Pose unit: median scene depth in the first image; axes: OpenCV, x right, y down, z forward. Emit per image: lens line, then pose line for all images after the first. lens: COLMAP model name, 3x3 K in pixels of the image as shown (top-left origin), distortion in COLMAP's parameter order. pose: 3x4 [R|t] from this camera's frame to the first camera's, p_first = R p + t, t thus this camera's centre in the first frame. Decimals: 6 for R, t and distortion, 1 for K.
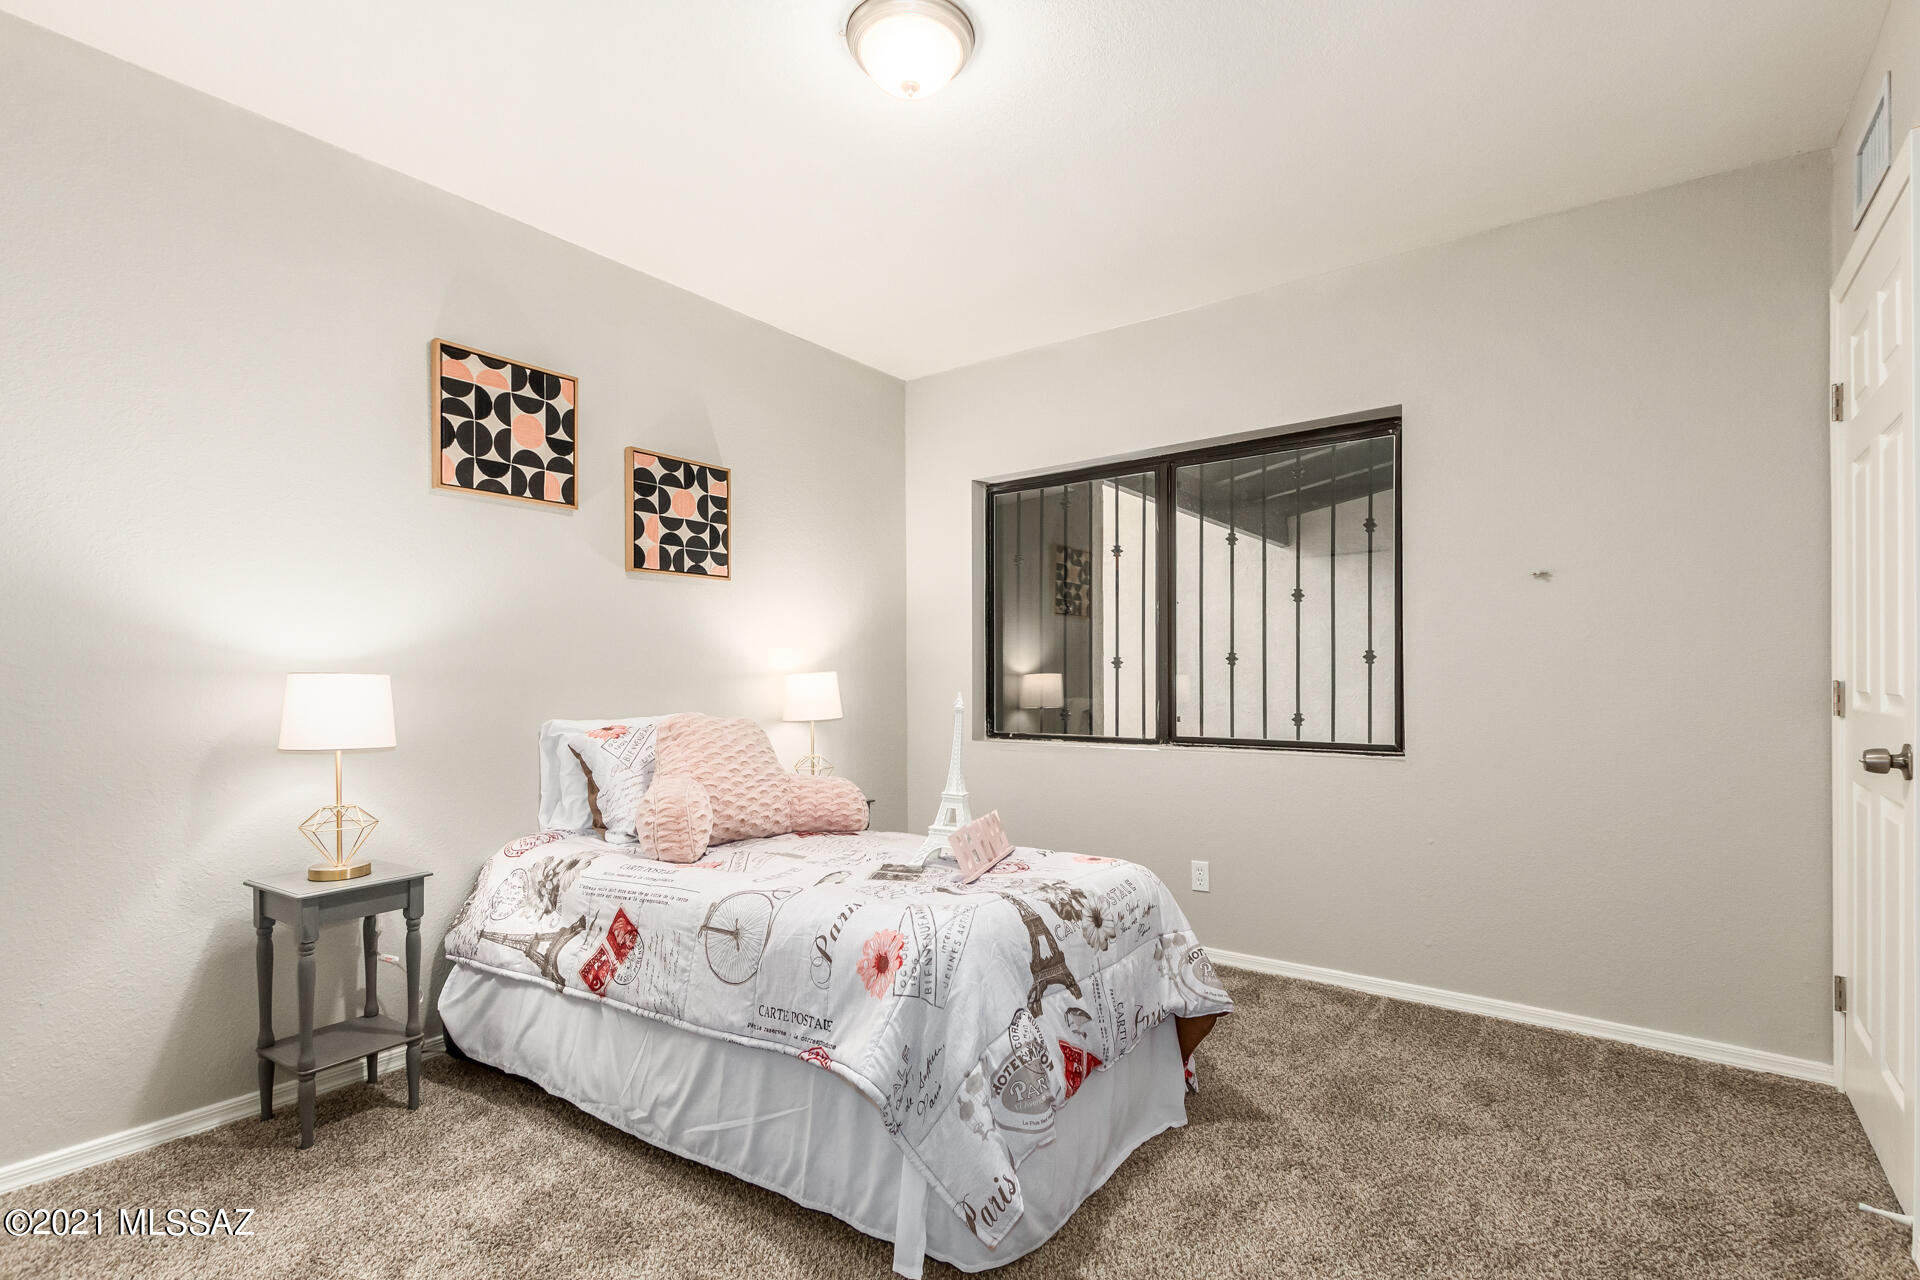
lens RADIAL K [[889.9, 0, 989.5], [0, 889.9, 669.8], [0, 0, 1]] dist [0.019967, -0.000092]
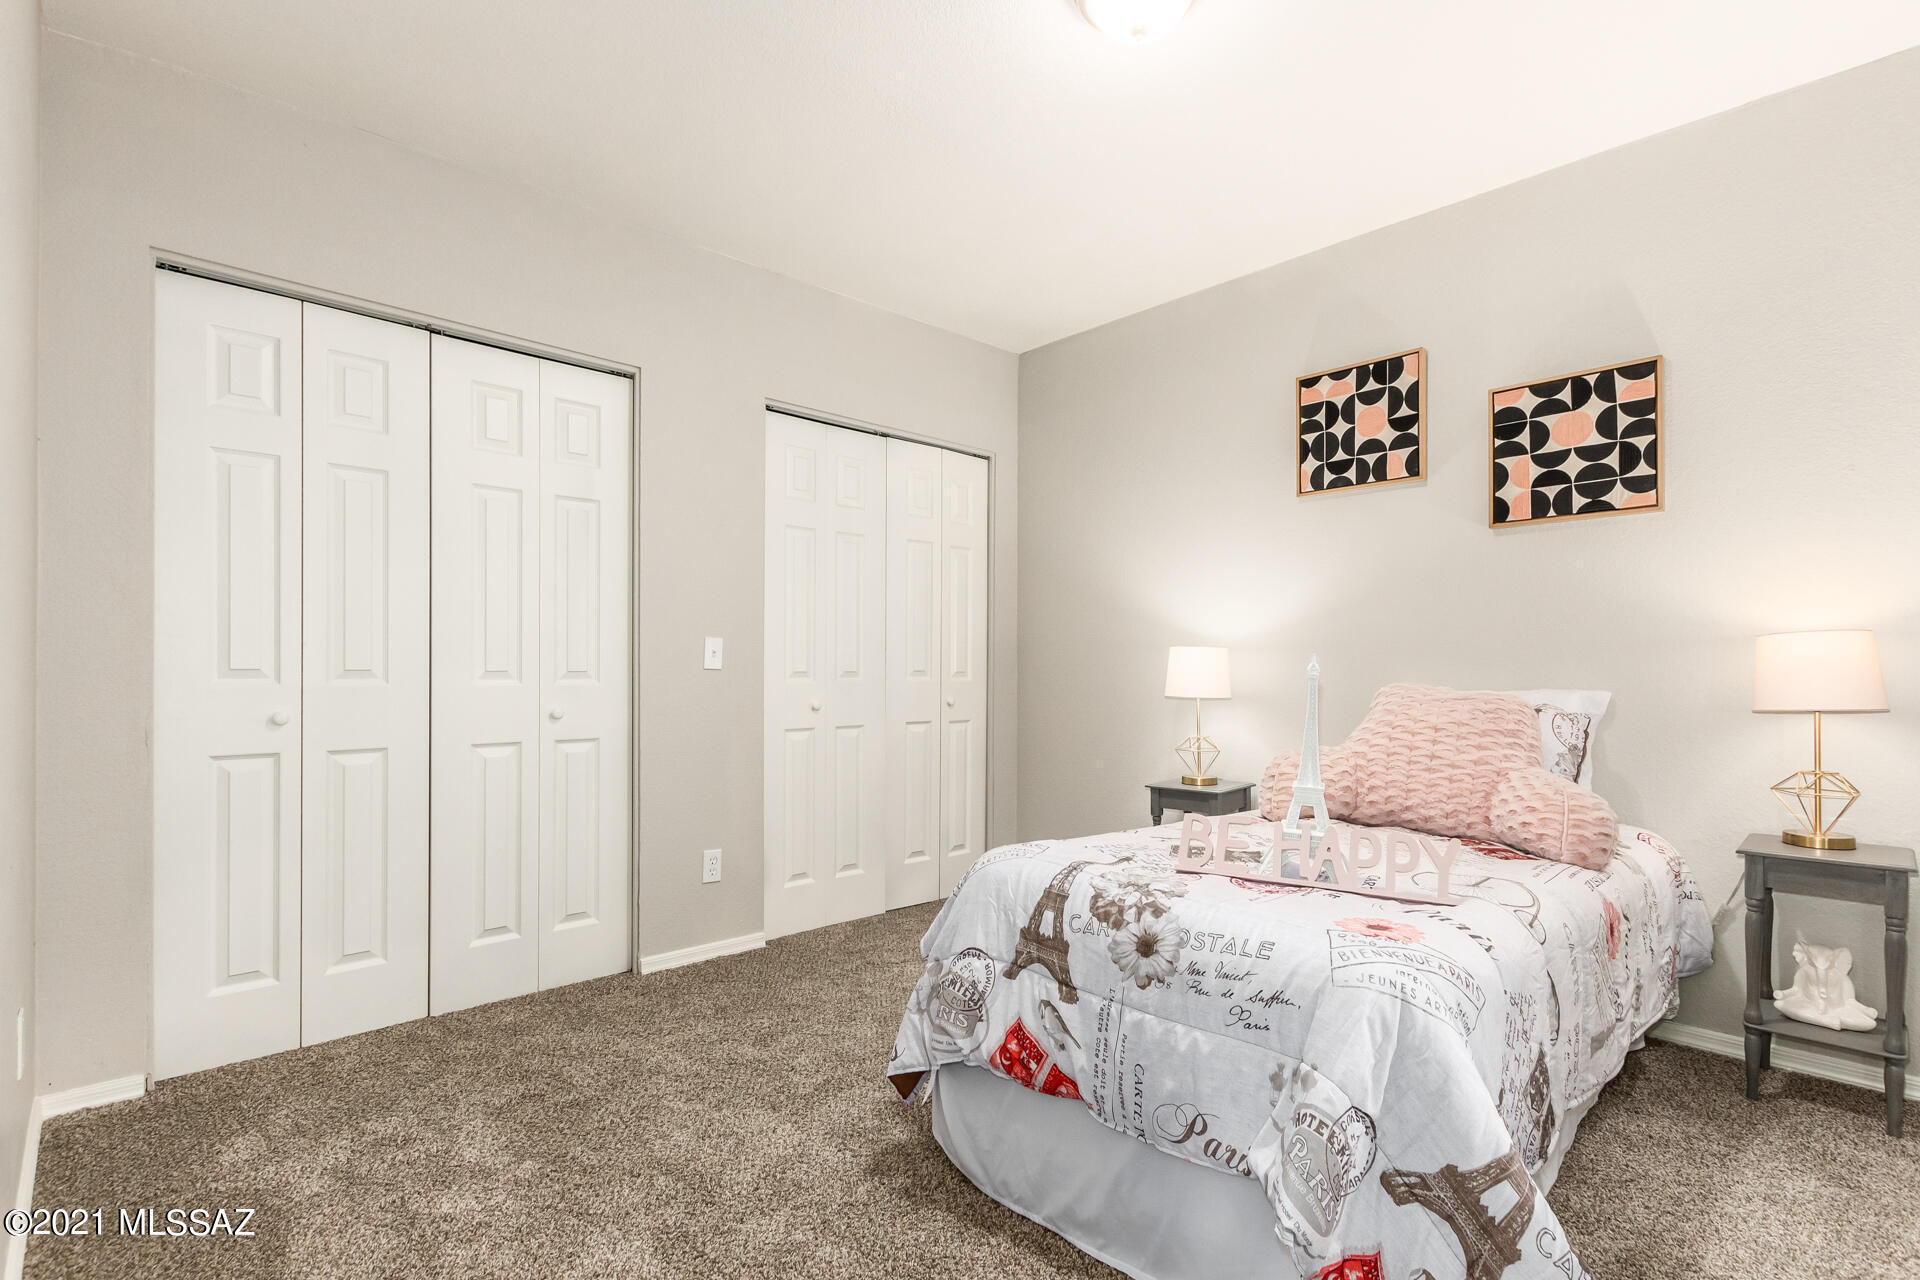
lens RADIAL K [[889.9, 0, 962.2], [0, 889.9, 657.8], [0, 0, 1]] dist [0.019967, -0.000092]
pose [[-0.169667, -0.008194, -0.985467, 0.620353], [0.006936, 0.999931, -0.009509, 0.027007], [0.985477, -0.008449, -0.169598, 0.671687]]
